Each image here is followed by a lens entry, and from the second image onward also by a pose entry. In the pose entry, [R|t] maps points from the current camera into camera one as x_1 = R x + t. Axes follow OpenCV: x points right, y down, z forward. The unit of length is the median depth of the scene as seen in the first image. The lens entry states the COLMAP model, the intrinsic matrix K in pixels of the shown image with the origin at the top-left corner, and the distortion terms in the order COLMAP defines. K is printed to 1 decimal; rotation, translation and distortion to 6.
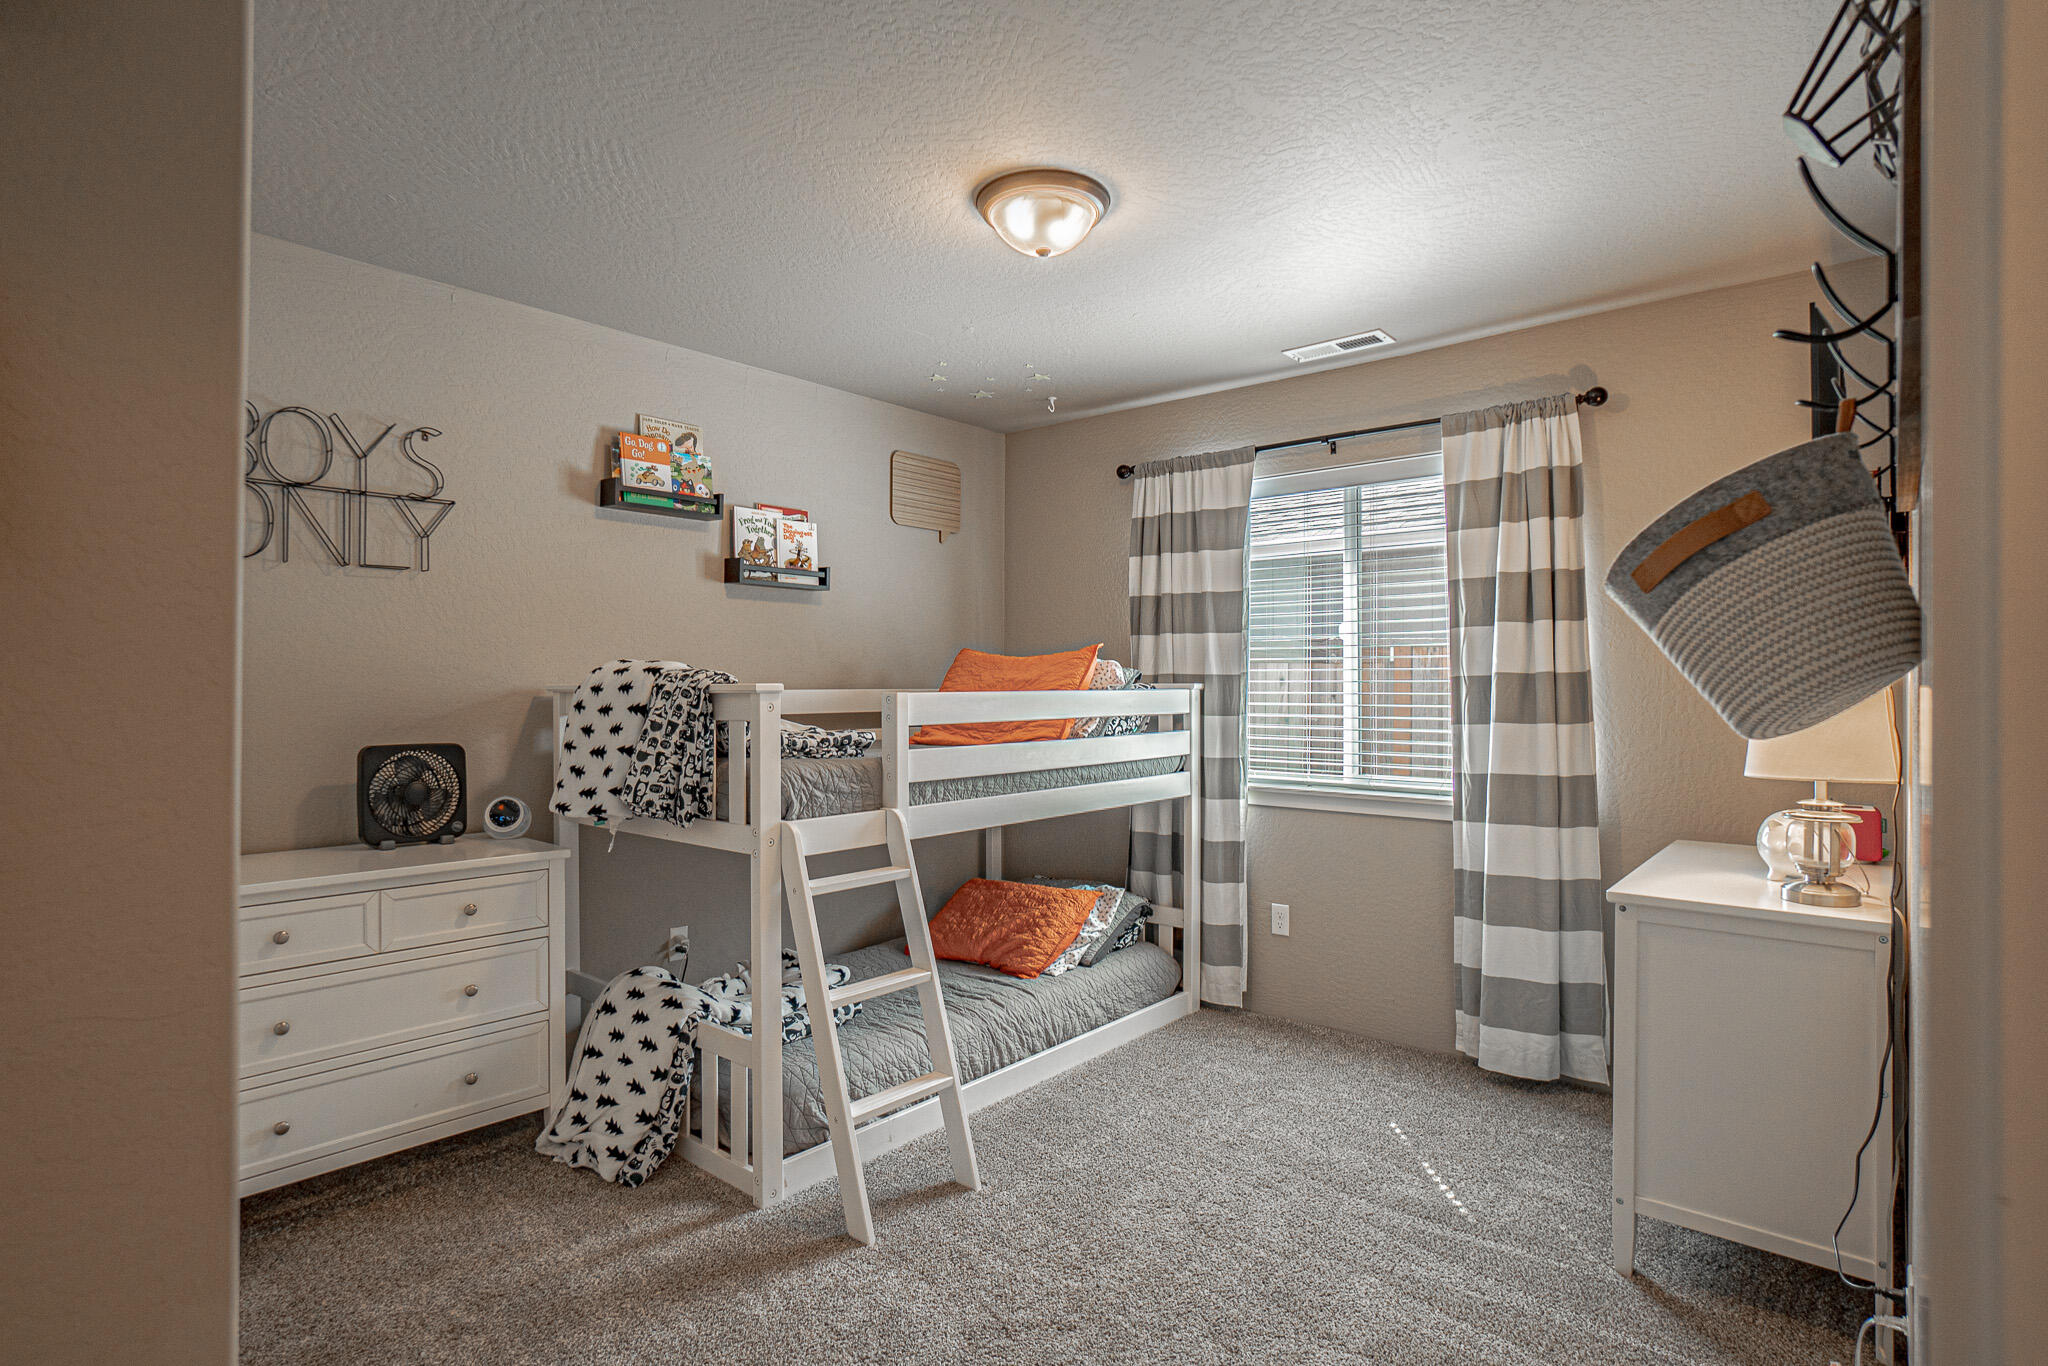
lens RADIAL K [[1048.8, 0, 1023.4], [0, 1048.8, 687.9], [0, 0, 1]] dist [-0.006494, -0.000478]
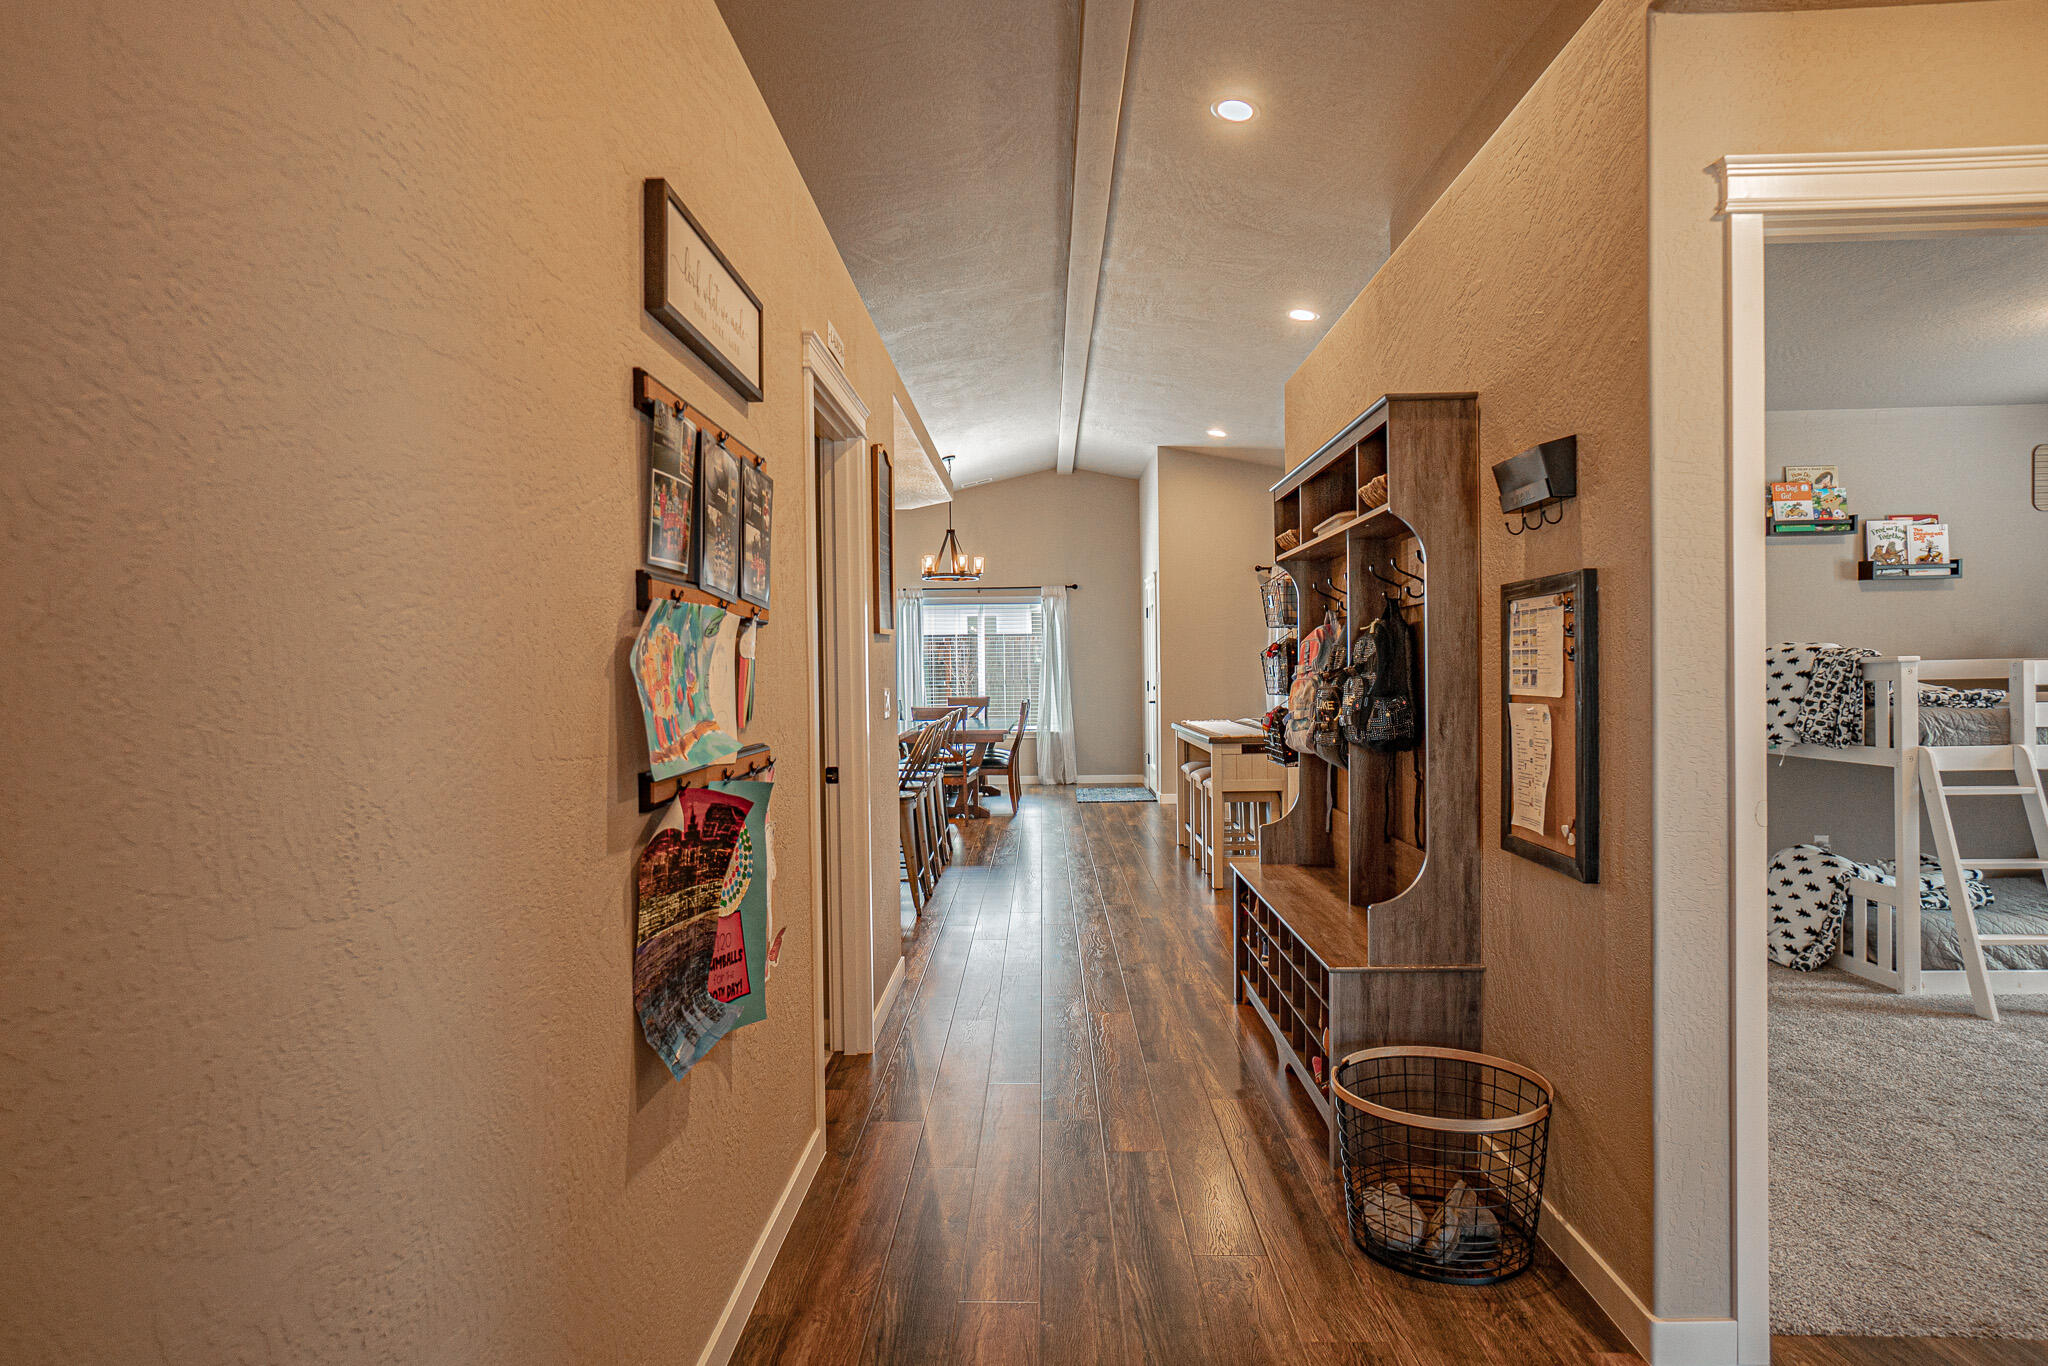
lens RADIAL K [[1103.0, 0, 1018.6], [0, 1103.0, 685.2], [0, 0, 1]] dist [-0.005546, 0.003765]
pose [[0.623495, -0.001393, -0.781826, 0.191319], [0.015271, 0.999829, 0.010397, 0.001401], [0.781678, -0.018421, 0.623410, -0.955490]]
